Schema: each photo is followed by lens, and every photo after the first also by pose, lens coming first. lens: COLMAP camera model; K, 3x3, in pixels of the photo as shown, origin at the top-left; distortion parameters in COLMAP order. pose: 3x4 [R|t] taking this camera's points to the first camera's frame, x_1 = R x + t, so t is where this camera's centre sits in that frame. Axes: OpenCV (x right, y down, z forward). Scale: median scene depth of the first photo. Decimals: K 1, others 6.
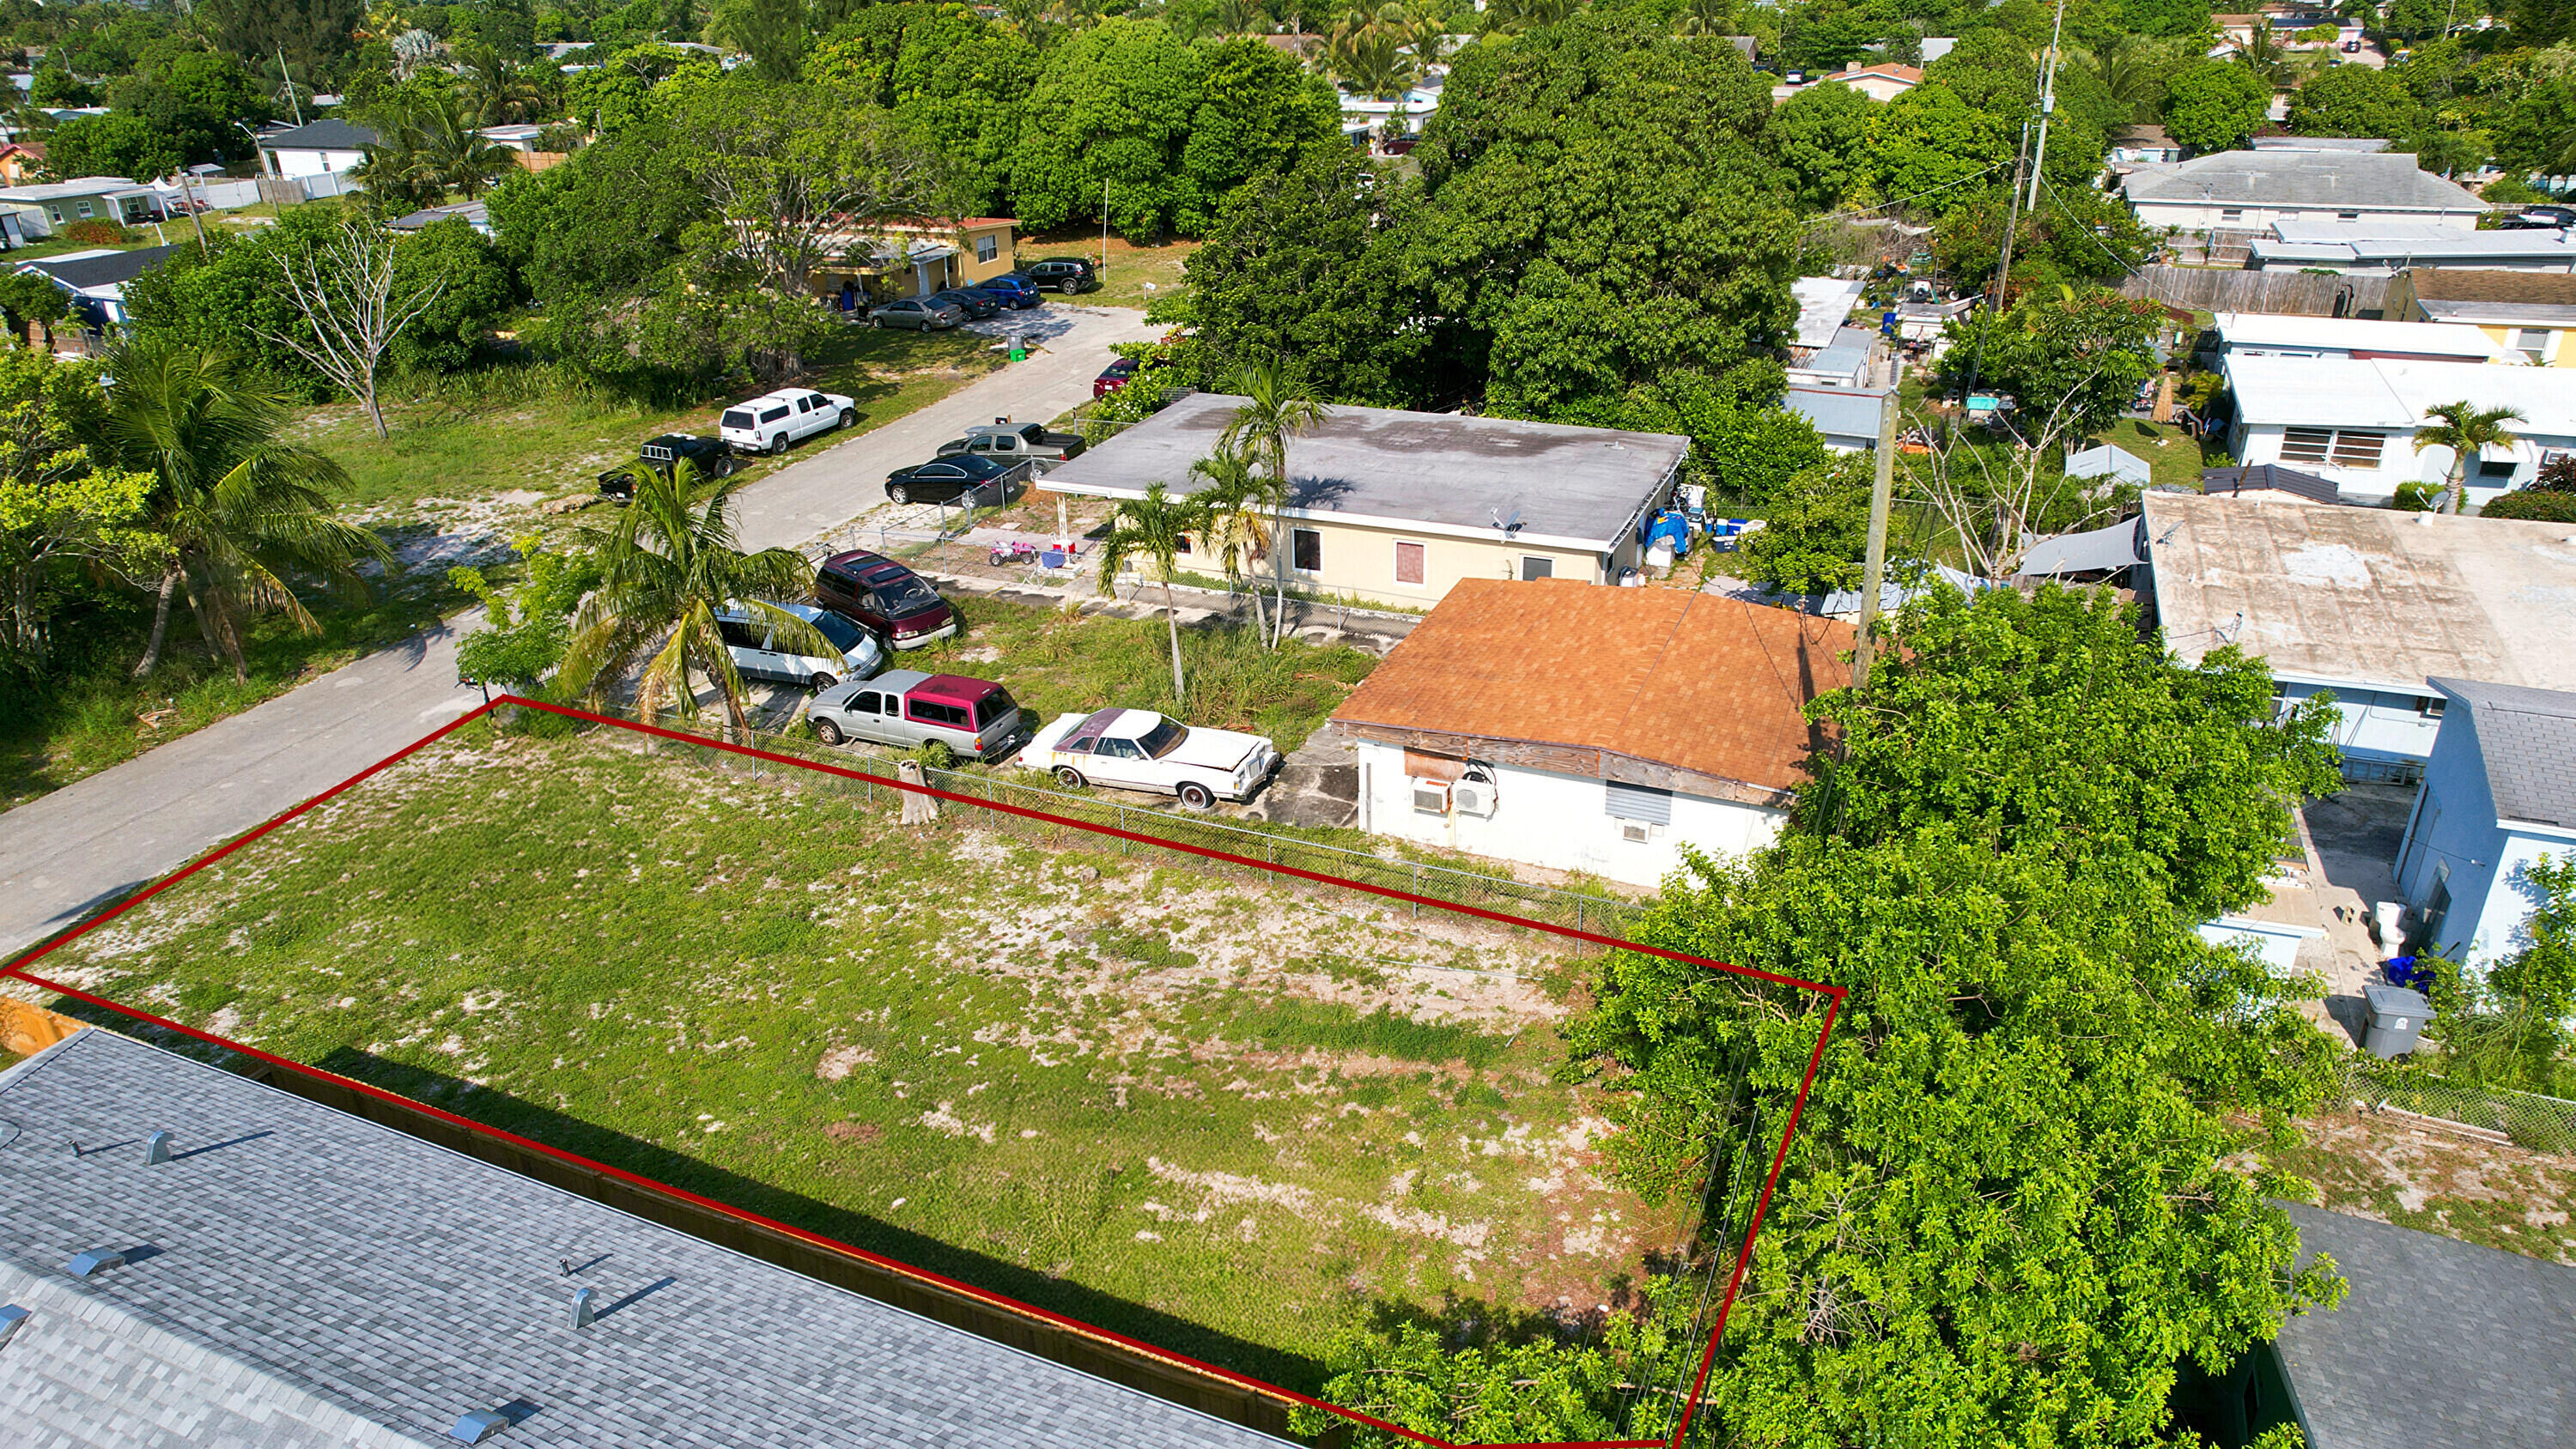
lens RADIAL K [[1638.5, 0, 1300.5], [0, 1638.5, 742.5], [0, 0, 1]] dist [-0.068434, 0.061773]
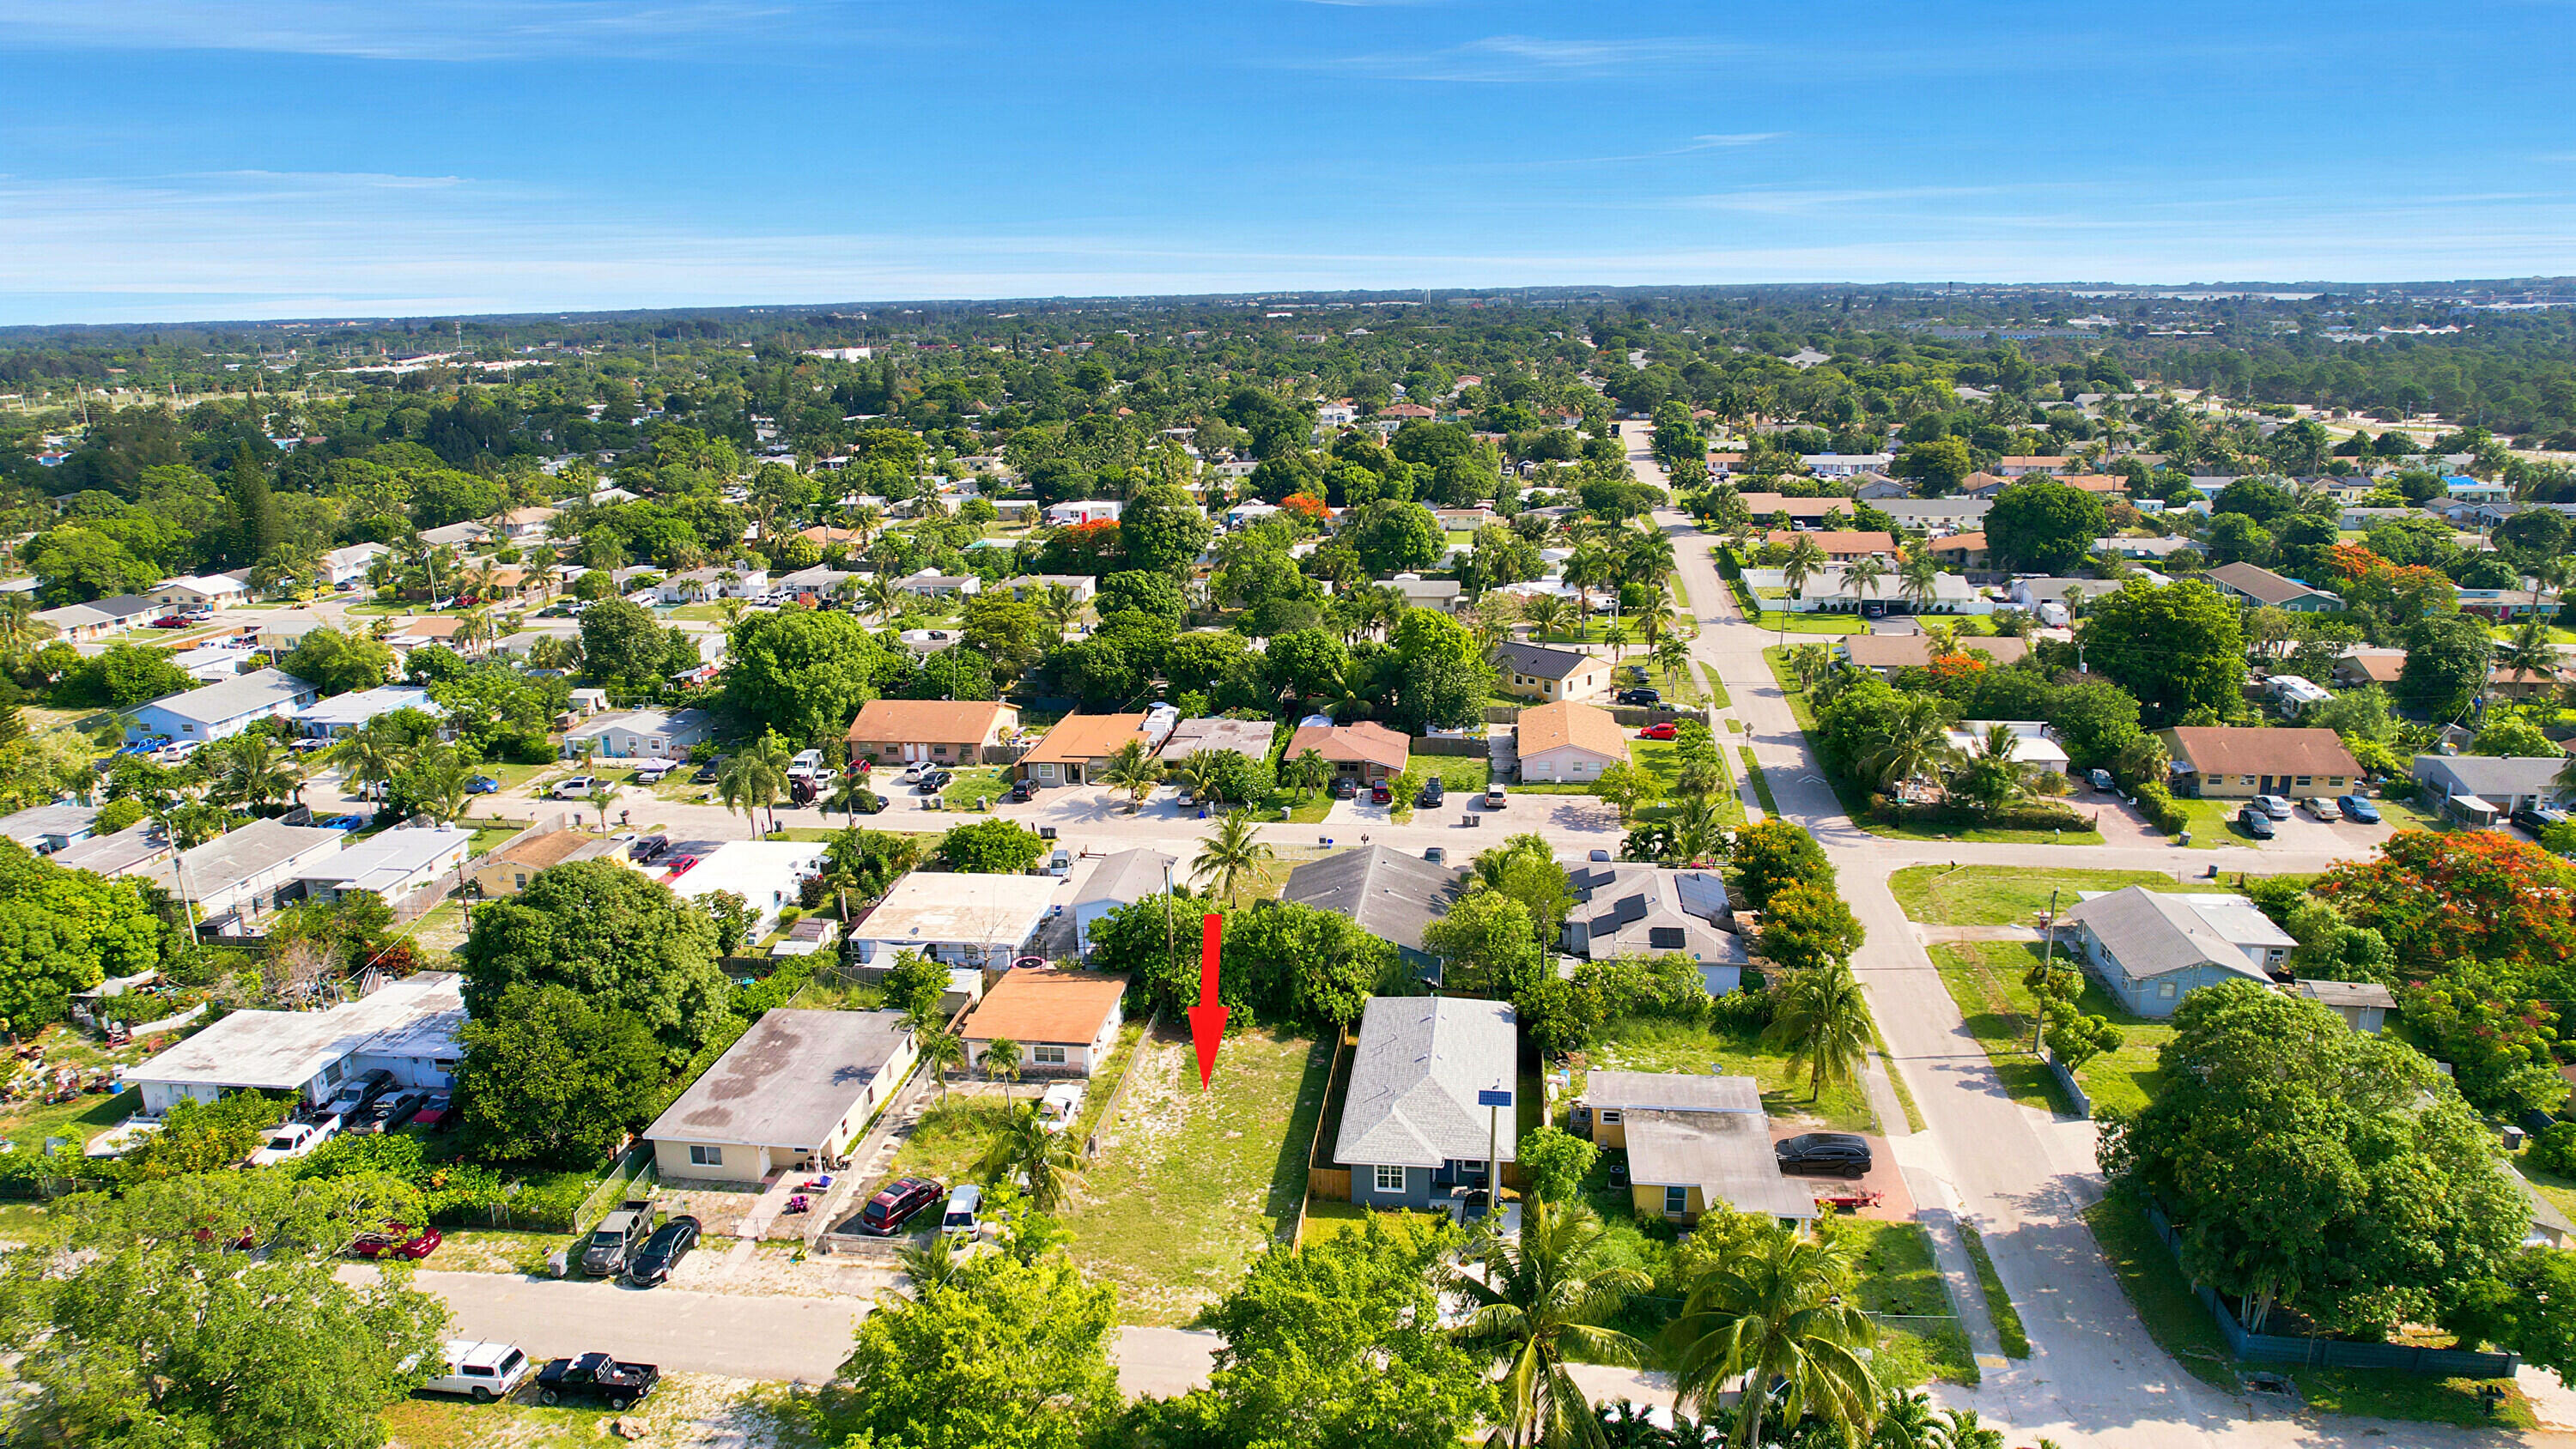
lens RADIAL K [[1638.5, 0, 1304.5], [0, 1638.5, 721.3], [0, 0, 1]] dist [-0.068434, 0.061773]
pose [[-0.279441, -0.220042, 0.934609, -1.830941], [0.445321, 0.832661, 0.329187, -0.873739], [-0.850648, 0.508190, -0.134690, 0.487020]]
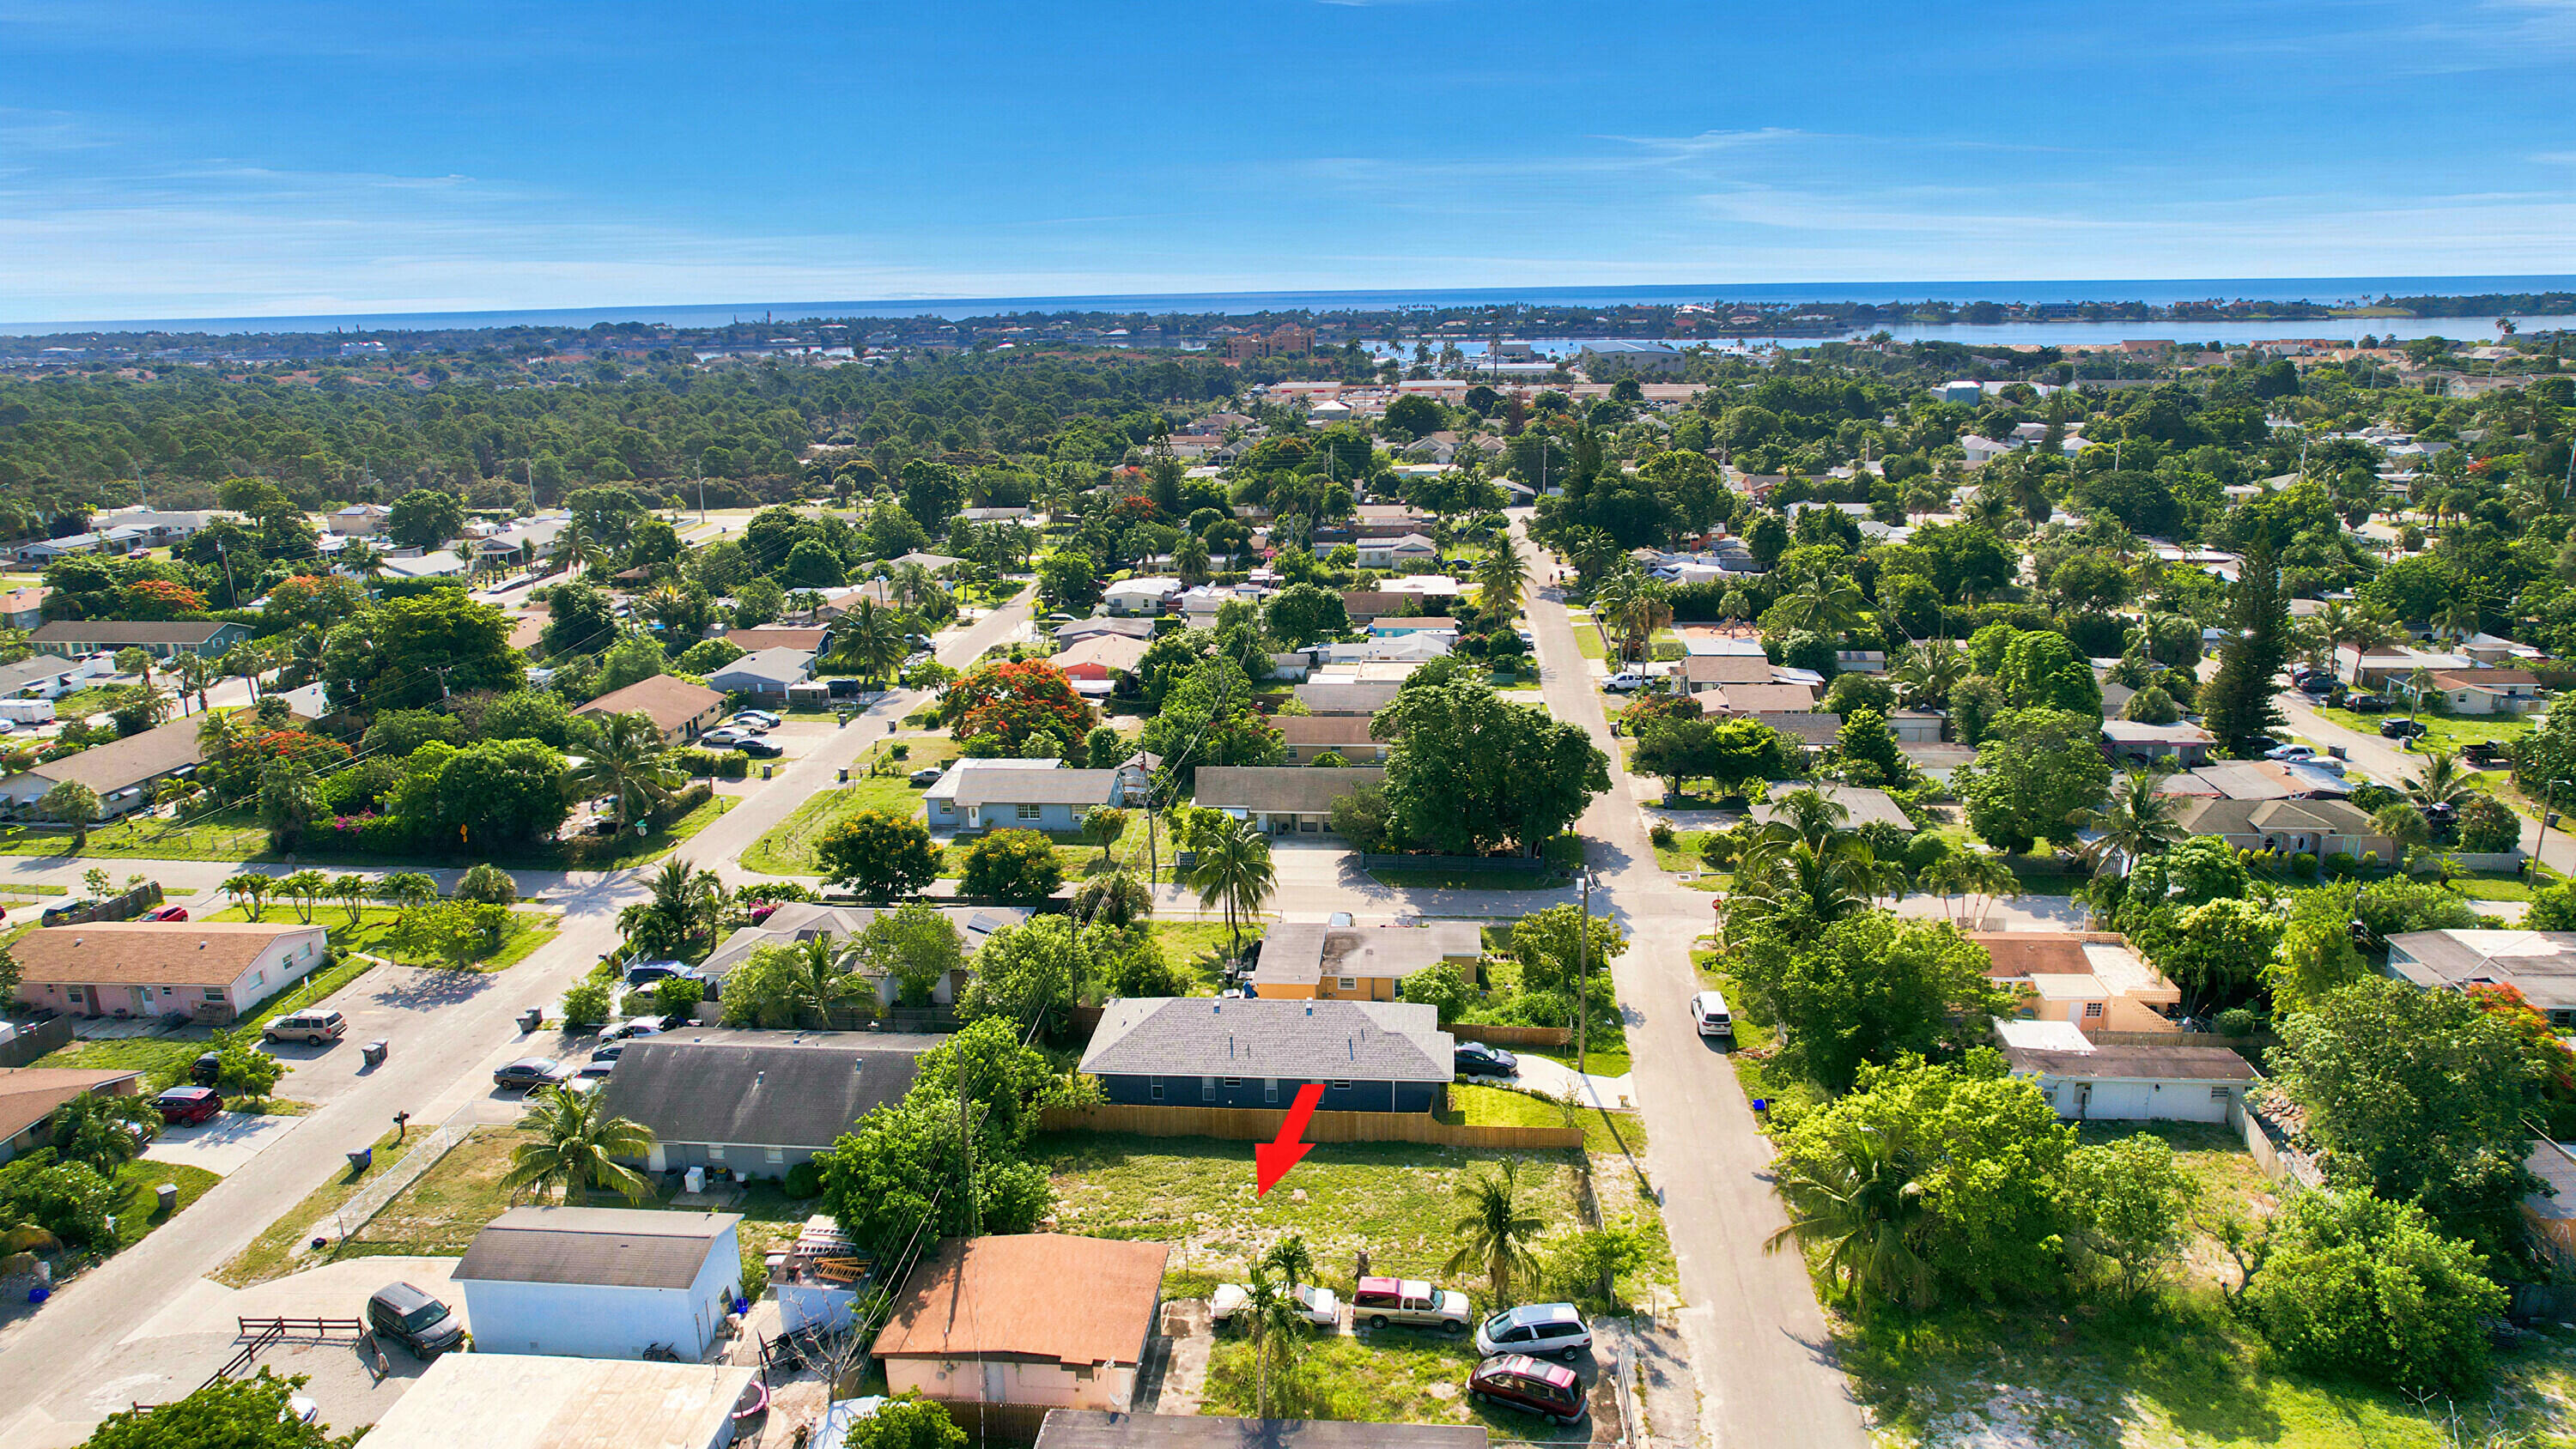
lens RADIAL K [[1638.5, 0, 1296.8], [0, 1638.5, 734.5], [0, 0, 1]] dist [-0.068434, 0.061773]
pose [[-0.947659, 0.123716, -0.294342, 0.274280], [-0.102601, 0.754988, 0.647662, -1.304805], [0.302351, 0.643962, -0.702778, 1.399263]]
